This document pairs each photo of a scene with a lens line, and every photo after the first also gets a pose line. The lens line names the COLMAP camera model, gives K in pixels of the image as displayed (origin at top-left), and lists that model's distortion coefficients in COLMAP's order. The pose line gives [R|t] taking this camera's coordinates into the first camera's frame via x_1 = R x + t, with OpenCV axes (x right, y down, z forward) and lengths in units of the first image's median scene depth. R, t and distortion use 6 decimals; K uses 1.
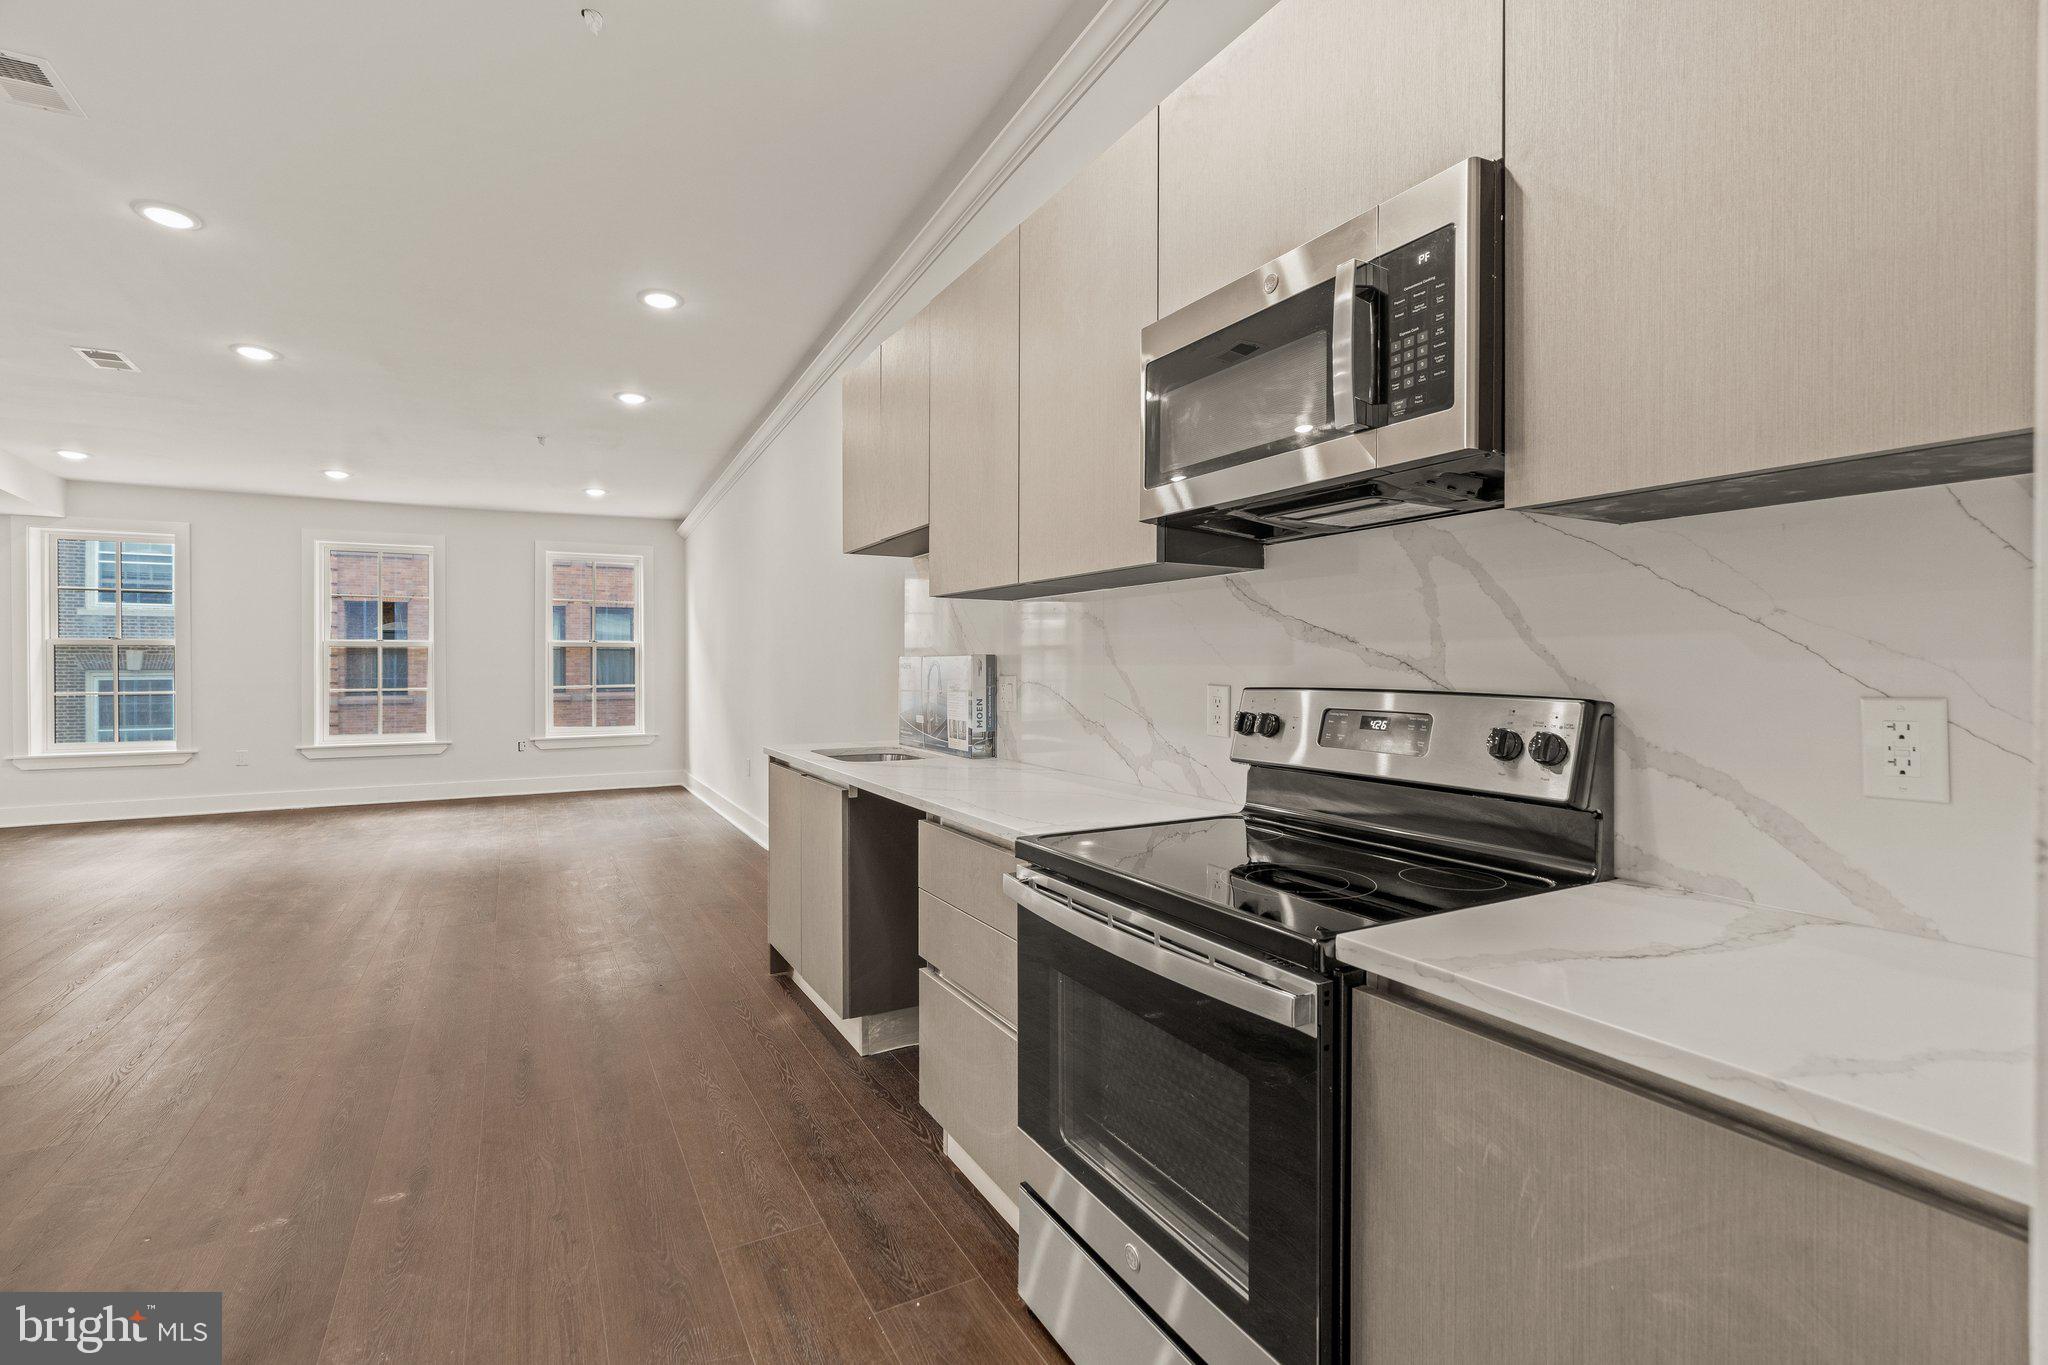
lens RADIAL K [[937.1, 0, 1022.8], [0, 937.1, 669.9], [0, 0, 1]] dist [0.003509, 0.000249]
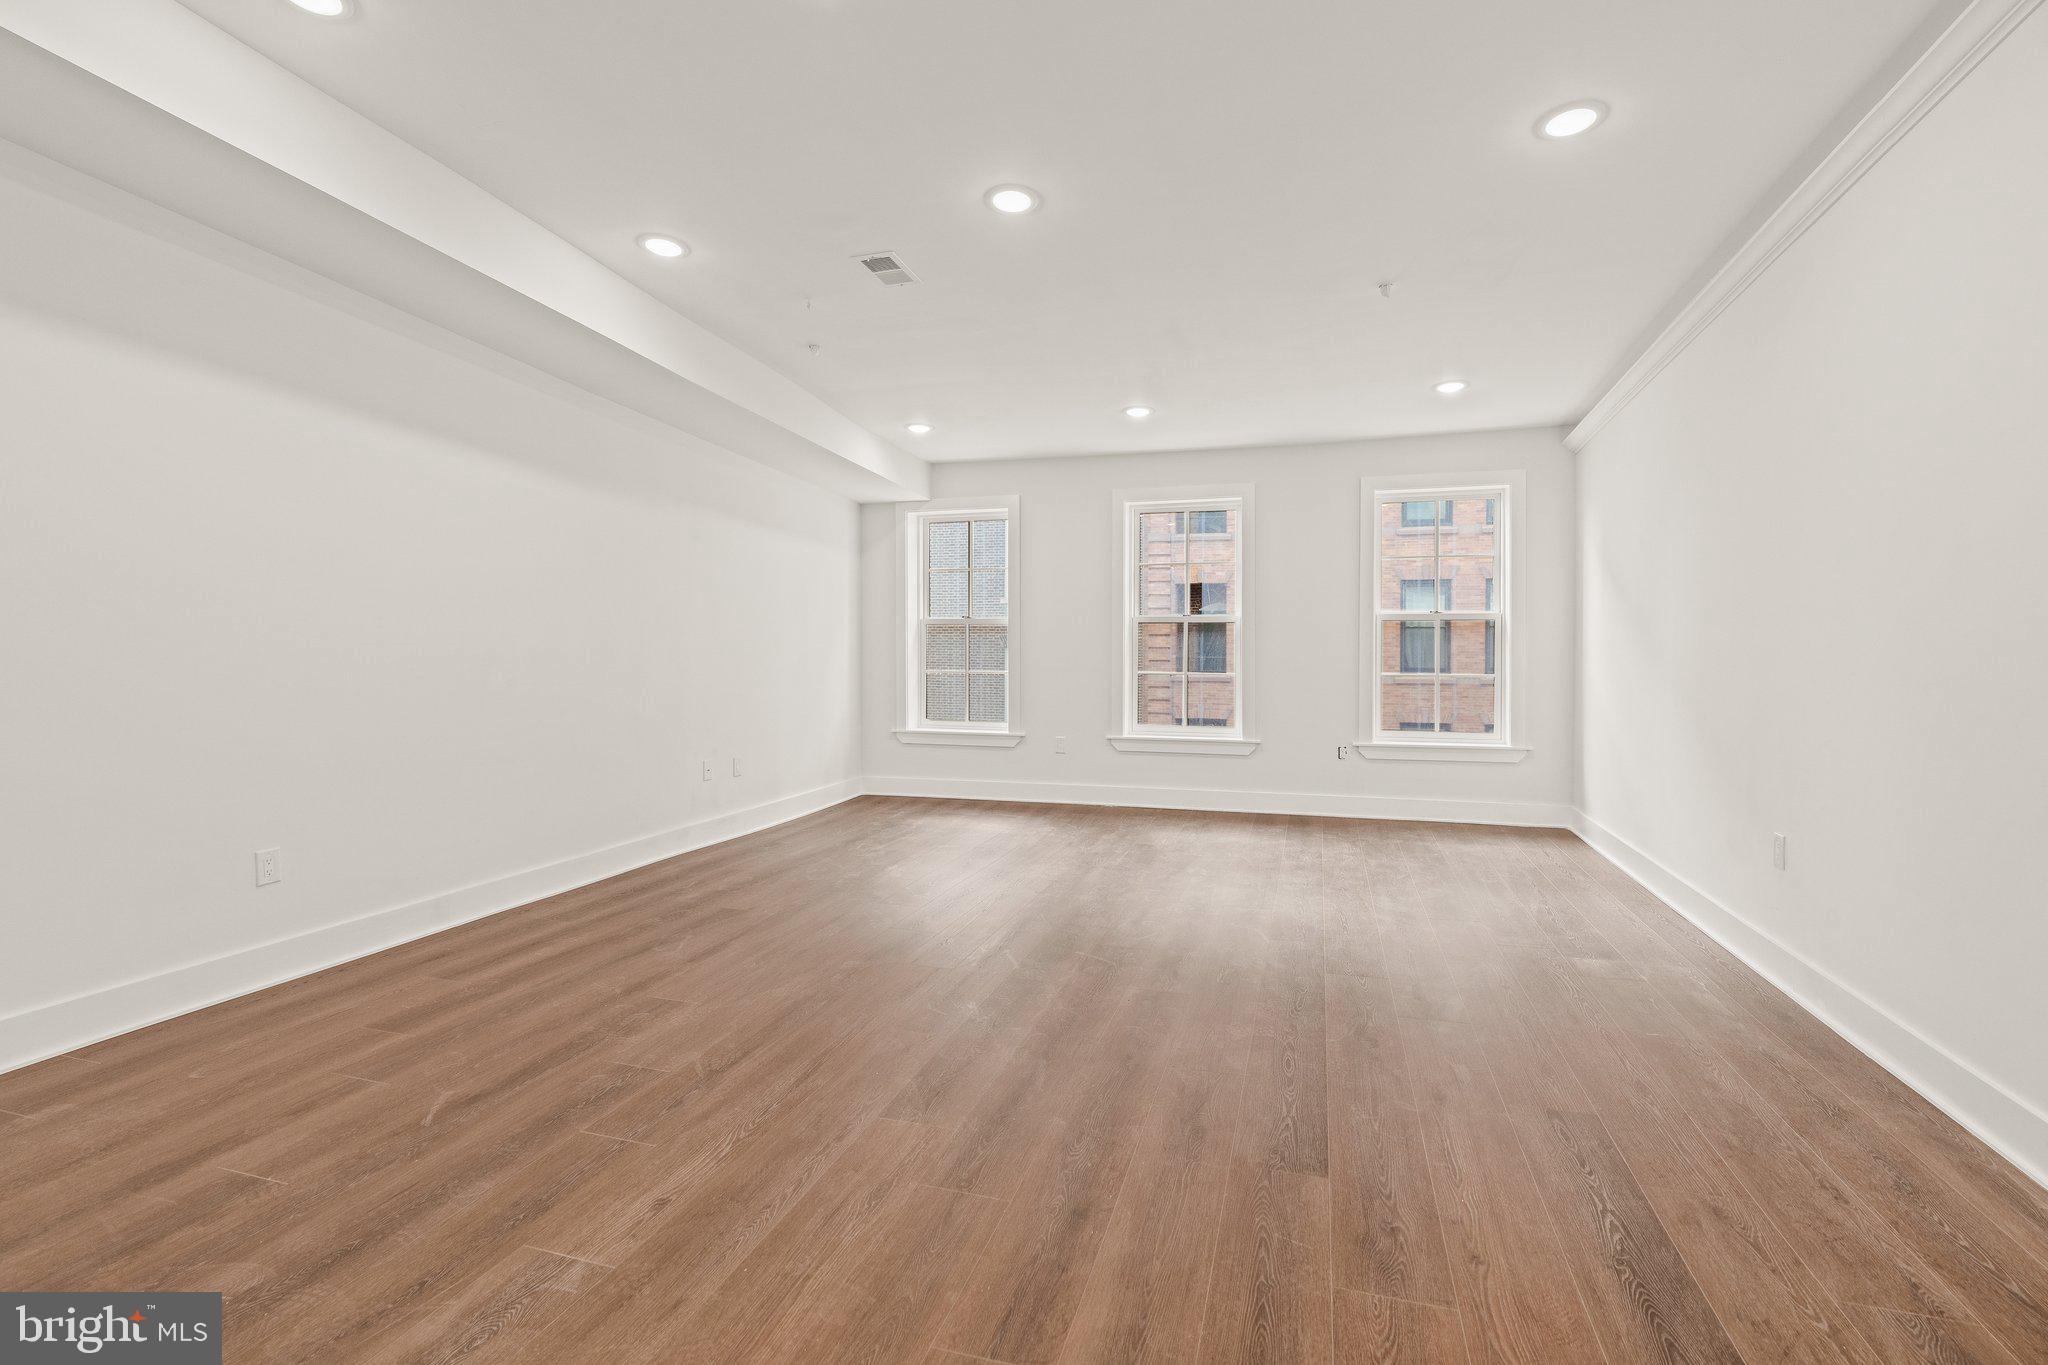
lens RADIAL K [[937.1, 0, 1018.4], [0, 937.1, 641.7], [0, 0, 1]] dist [0.003509, 0.000249]
pose [[0.692633, 0.000834, -0.721289, -0.188159], [-0.006327, 0.999968, -0.004919, -0.002687], [0.721262, 0.007971, 0.692616, 0.318733]]
